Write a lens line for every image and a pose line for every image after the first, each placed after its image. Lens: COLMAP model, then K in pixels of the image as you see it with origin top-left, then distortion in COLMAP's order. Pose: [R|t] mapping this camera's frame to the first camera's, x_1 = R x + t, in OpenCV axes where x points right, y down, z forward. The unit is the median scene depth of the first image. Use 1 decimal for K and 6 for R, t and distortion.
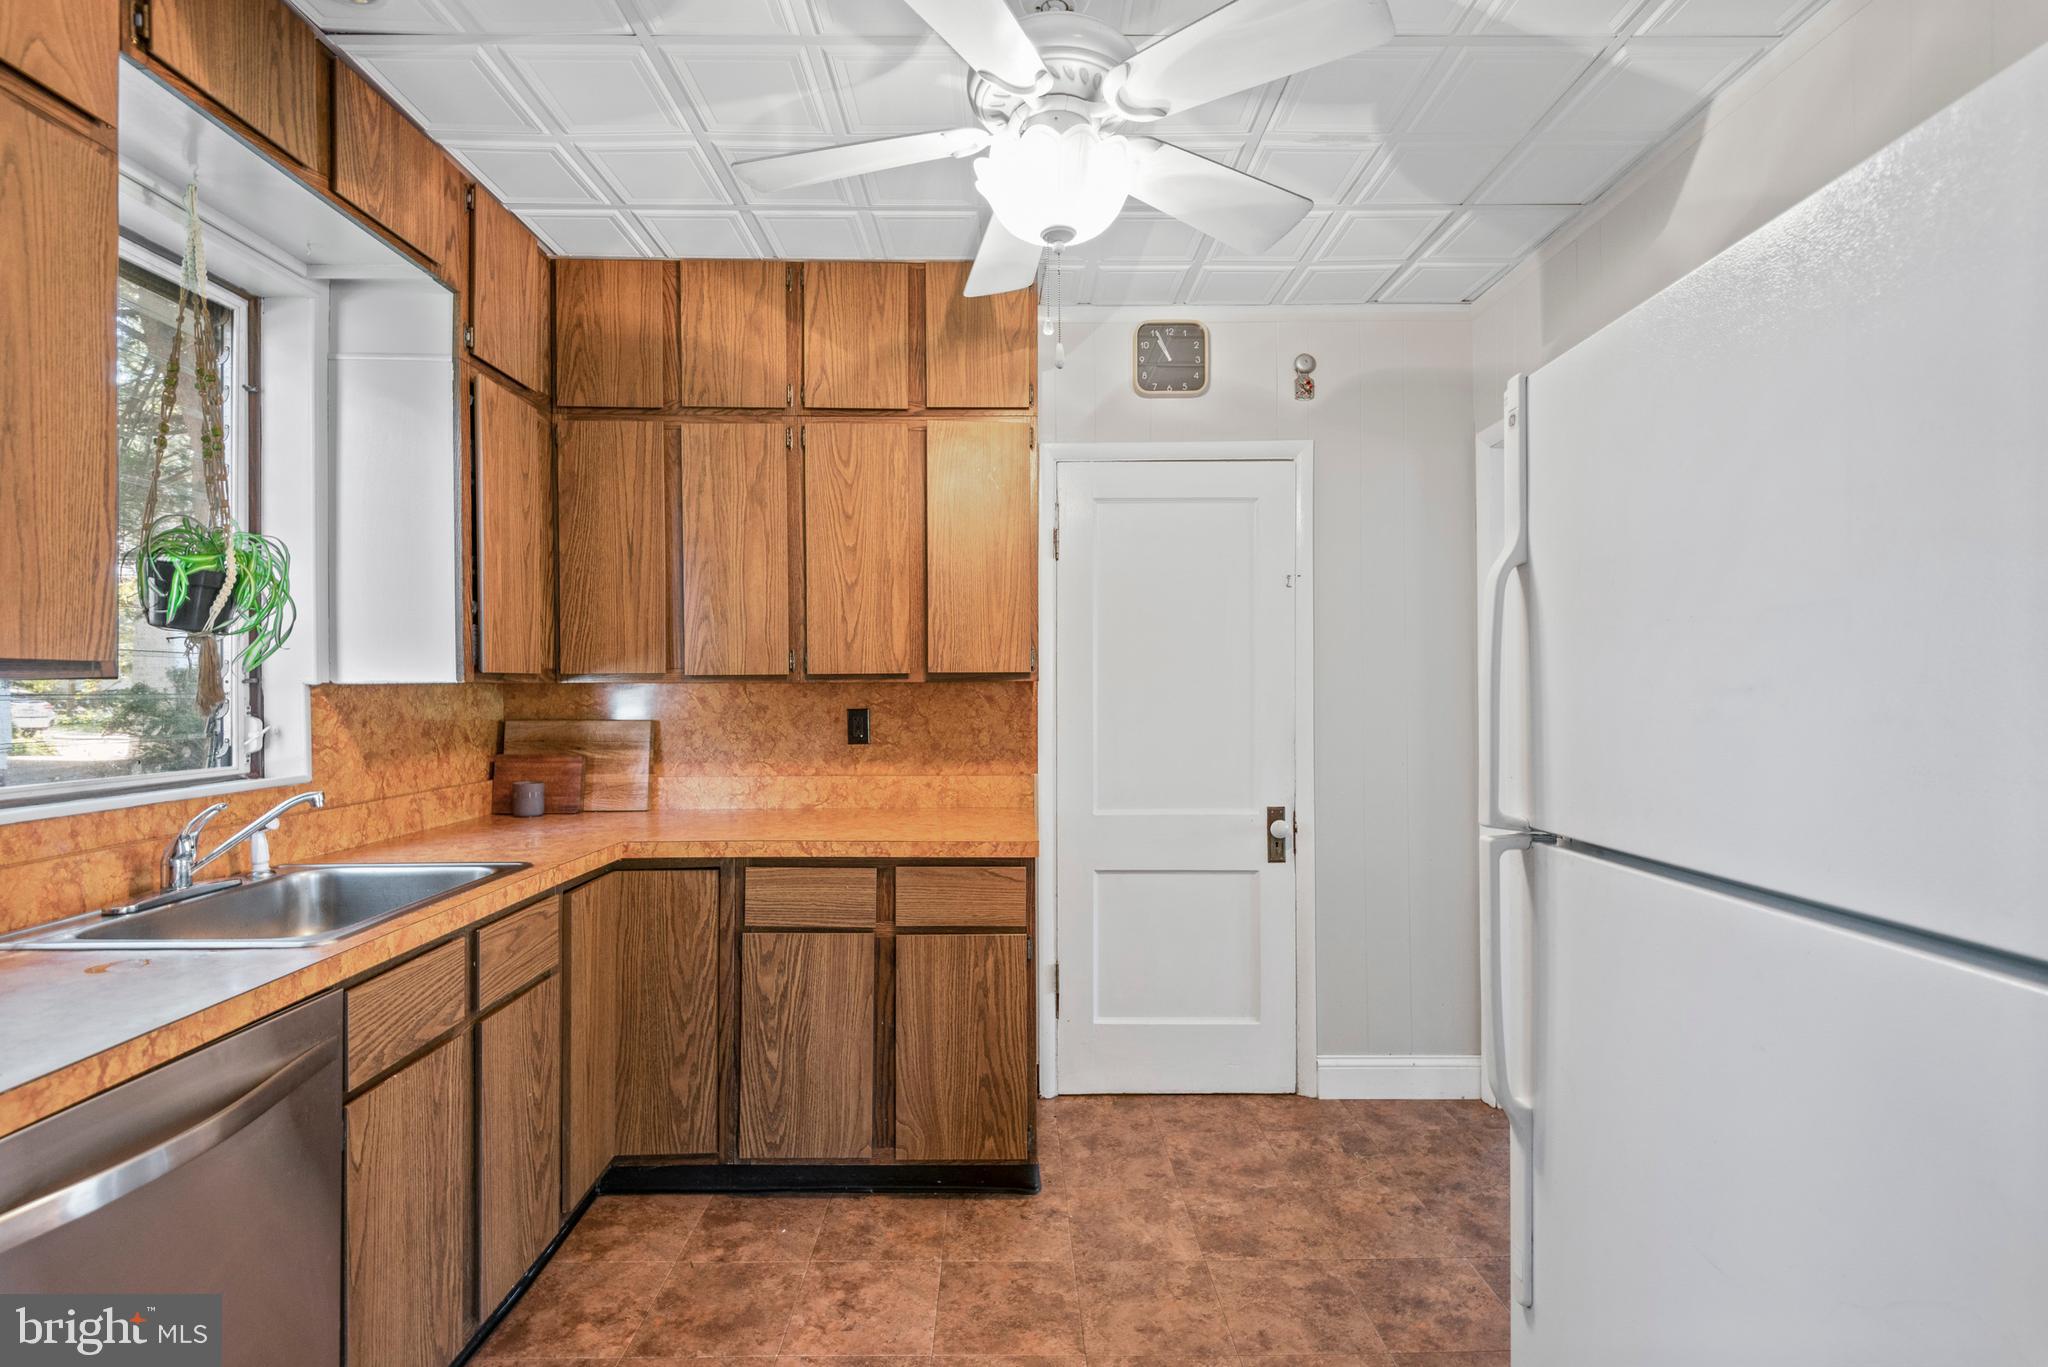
lens RADIAL K [[926.5, 0, 1024.0], [0, 926.5, 683.5], [0, 0, 1]] dist [0.040914, -0.028217]
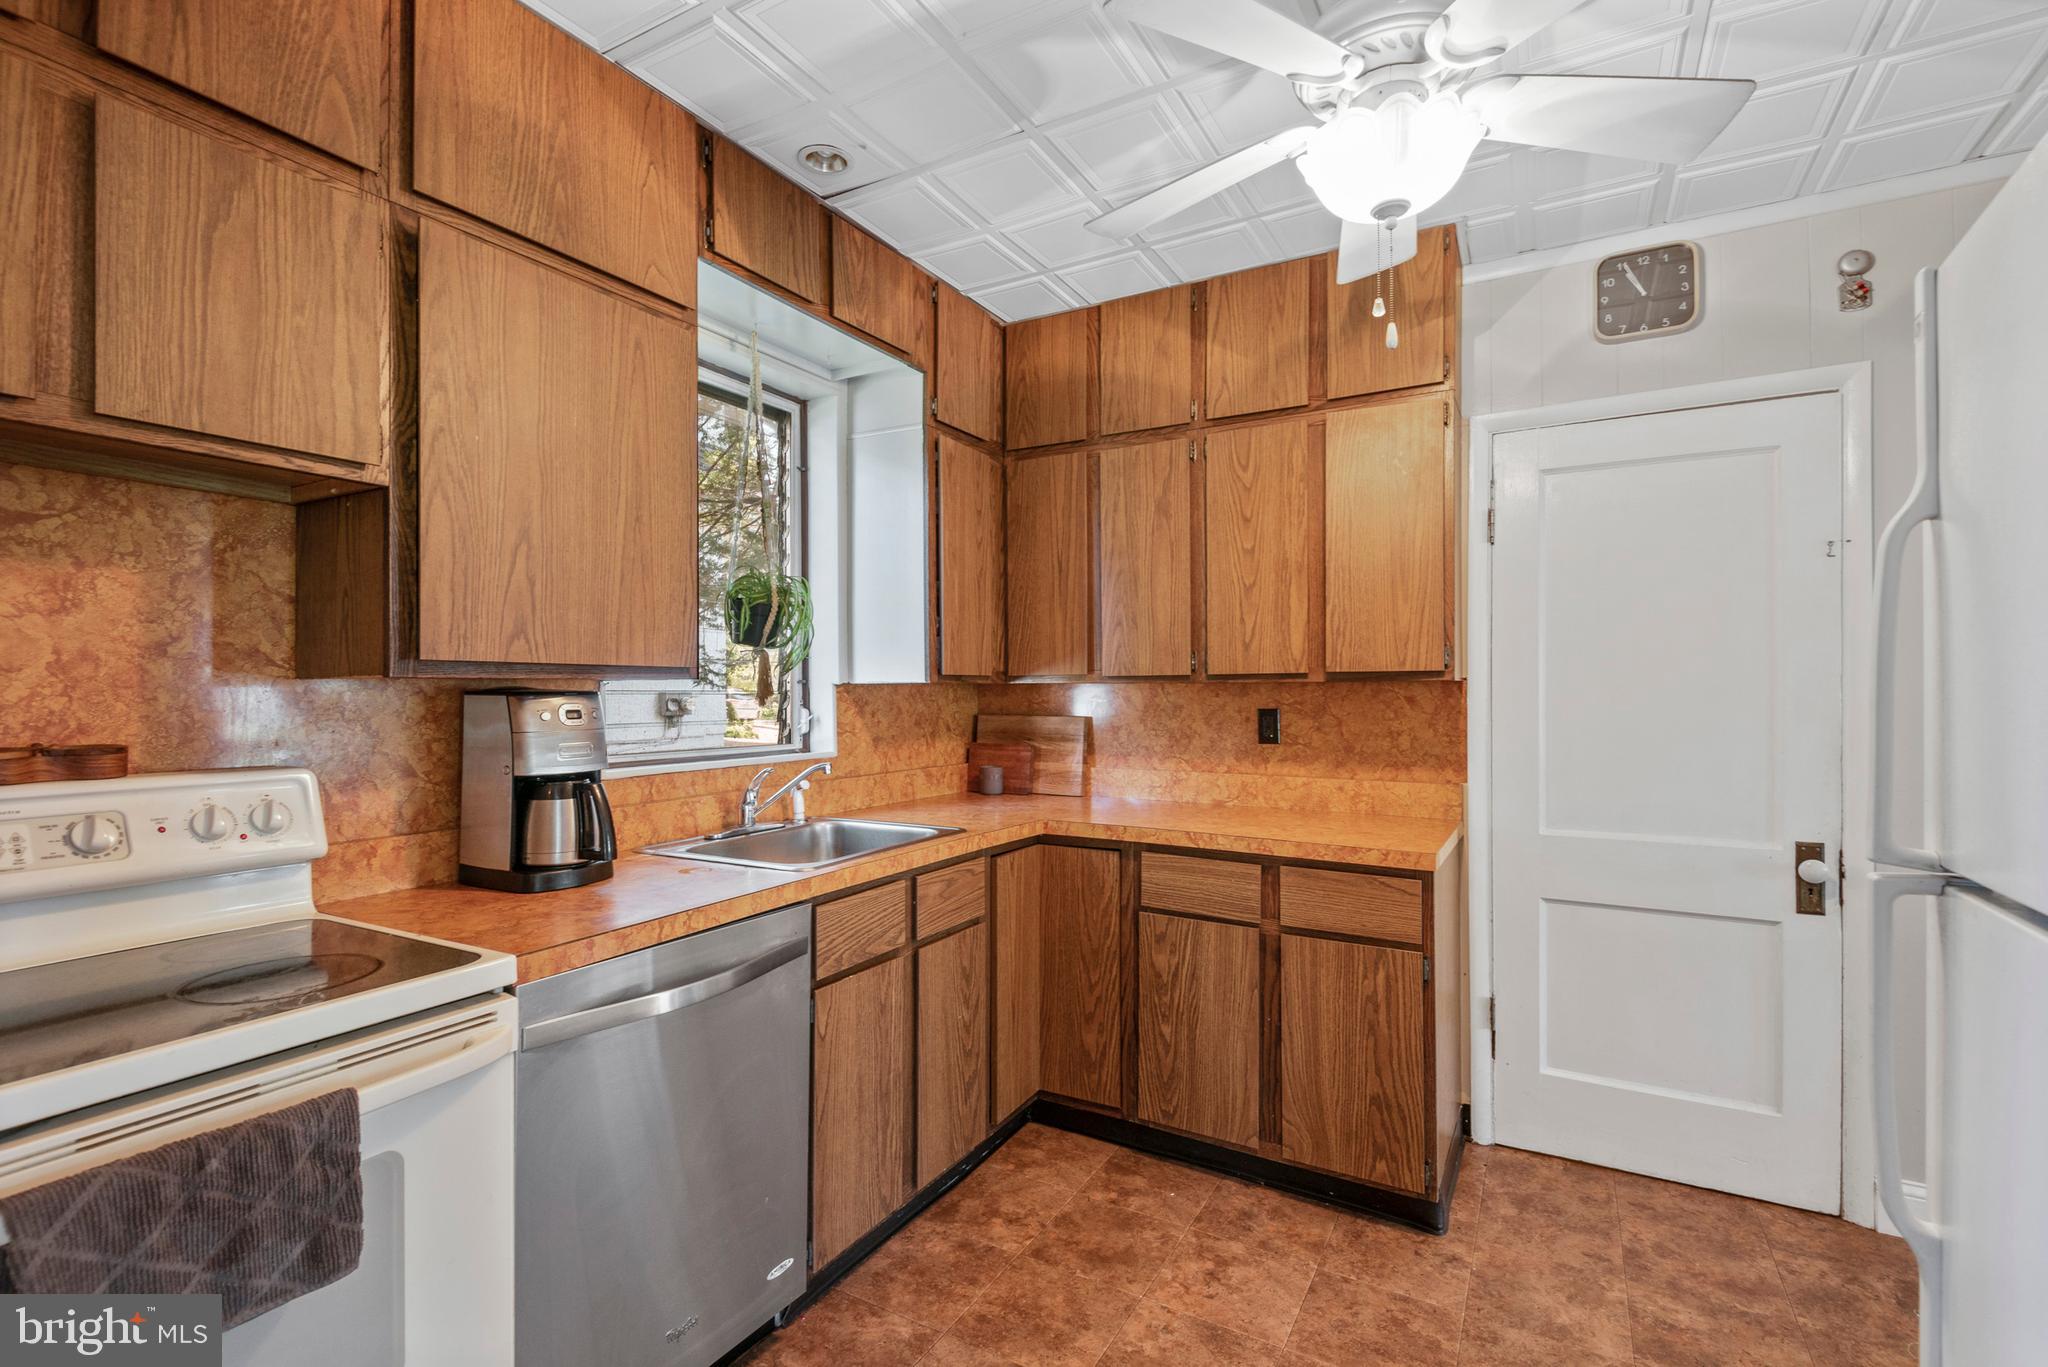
lens RADIAL K [[933.0, 0, 1020.6], [0, 933.0, 686.2], [0, 0, 1]] dist [0.042093, -0.028138]
pose [[0.861535, -0.000248, -0.507697, 0.134485], [-0.000254, 1.000000, -0.000918, 0.004871], [0.507697, 0.000920, 0.861535, -0.014572]]
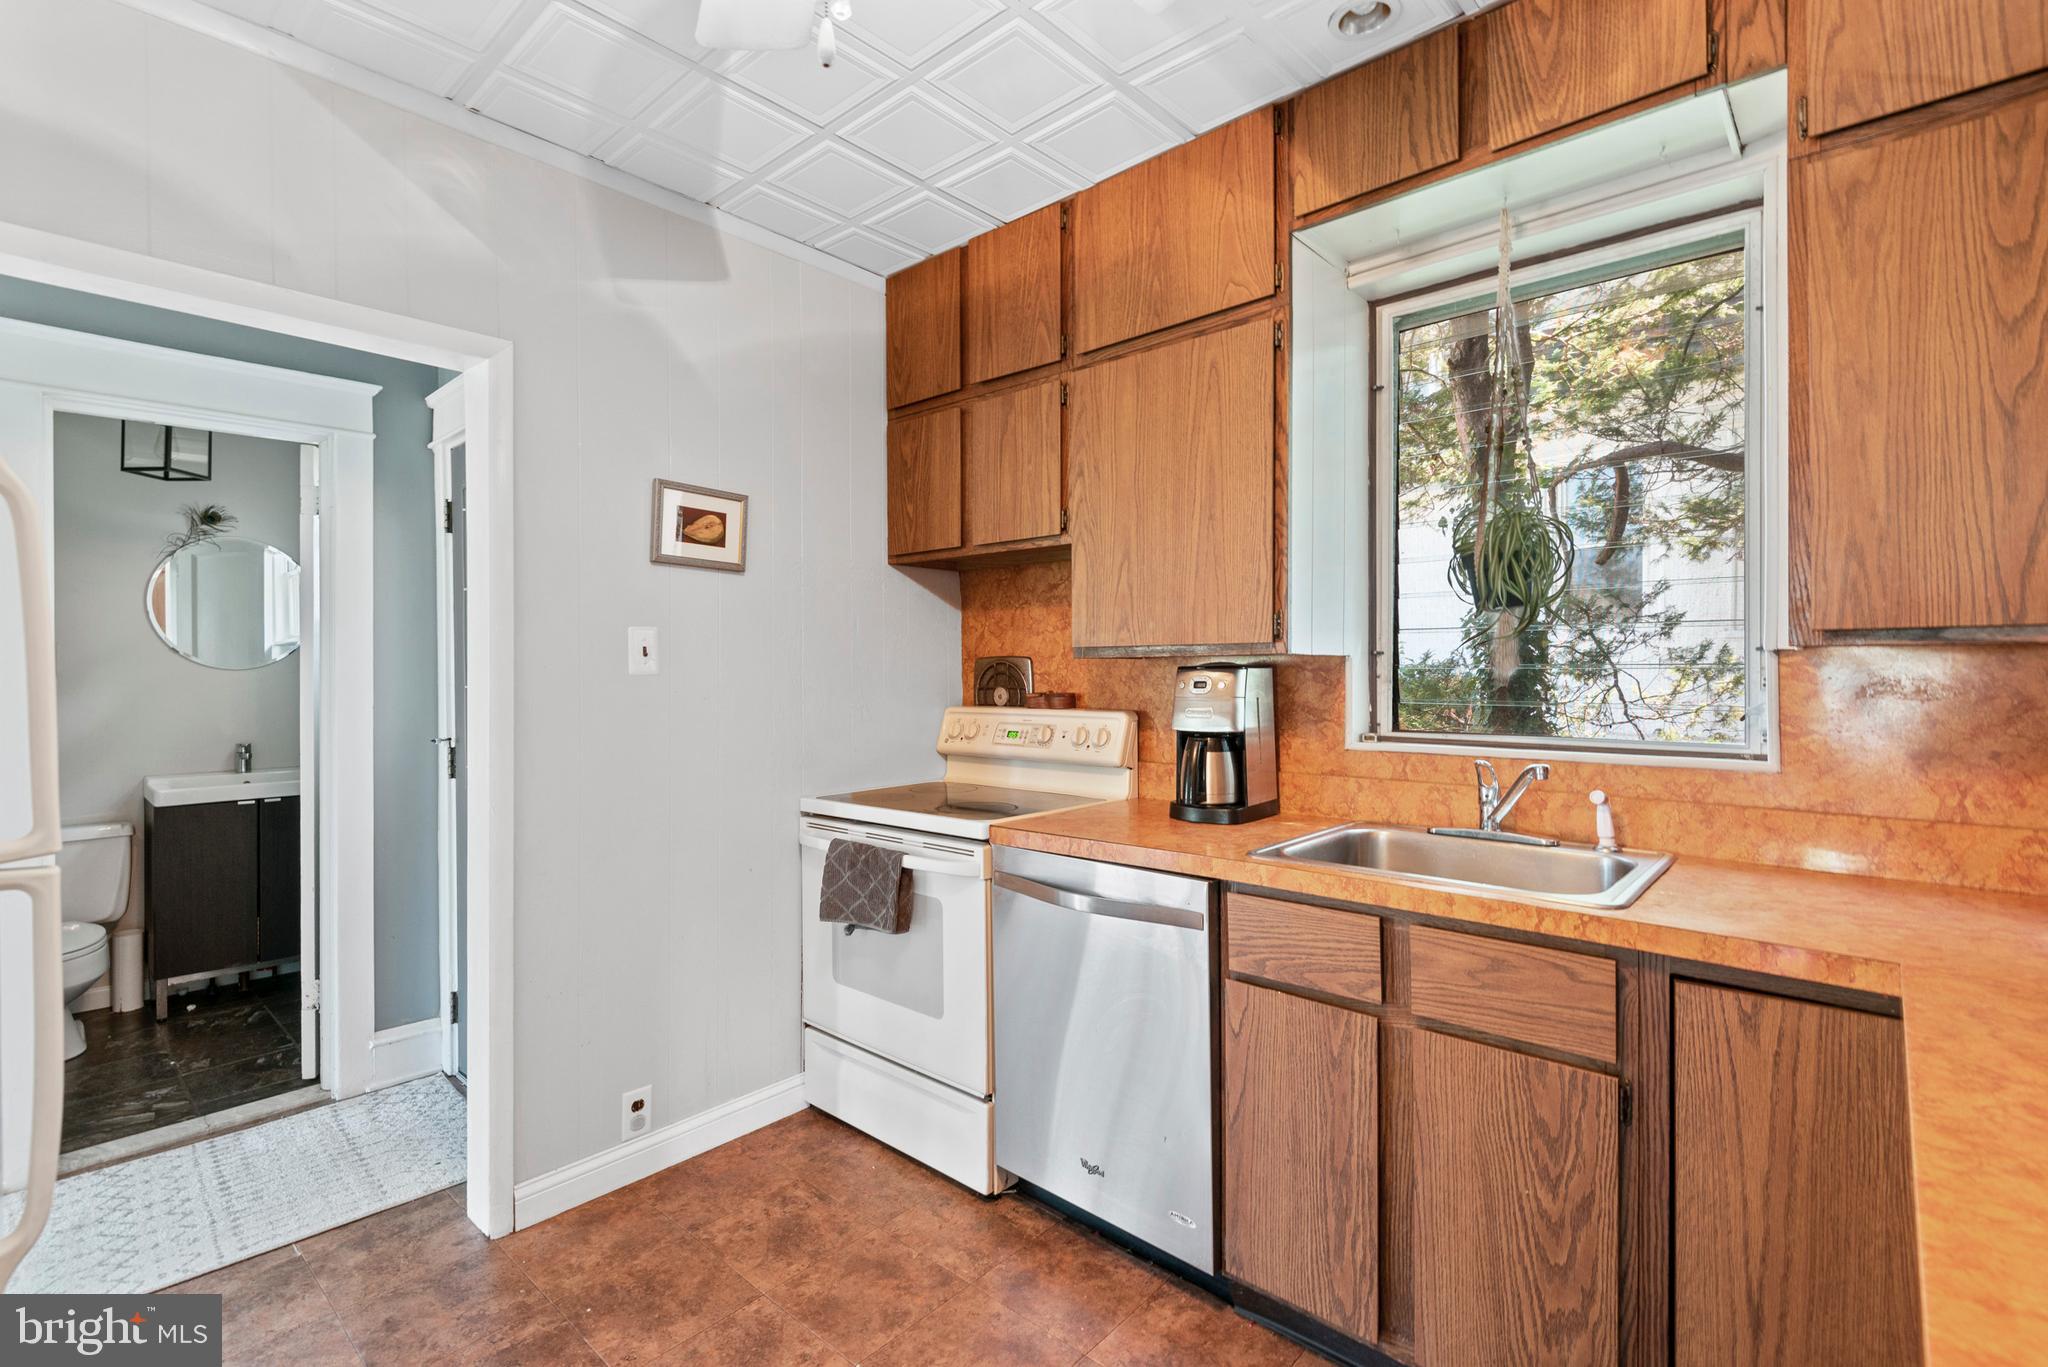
lens RADIAL K [[924.9, 0, 1025.6], [0, 924.9, 676.3], [0, 0, 1]] dist [0.022047, -0.000117]
pose [[-0.675874, 0.010807, -0.736938, 0.244081], [0.007513, 0.999942, 0.007774, 0.010280], [0.736979, -0.000282, -0.675916, 0.981962]]
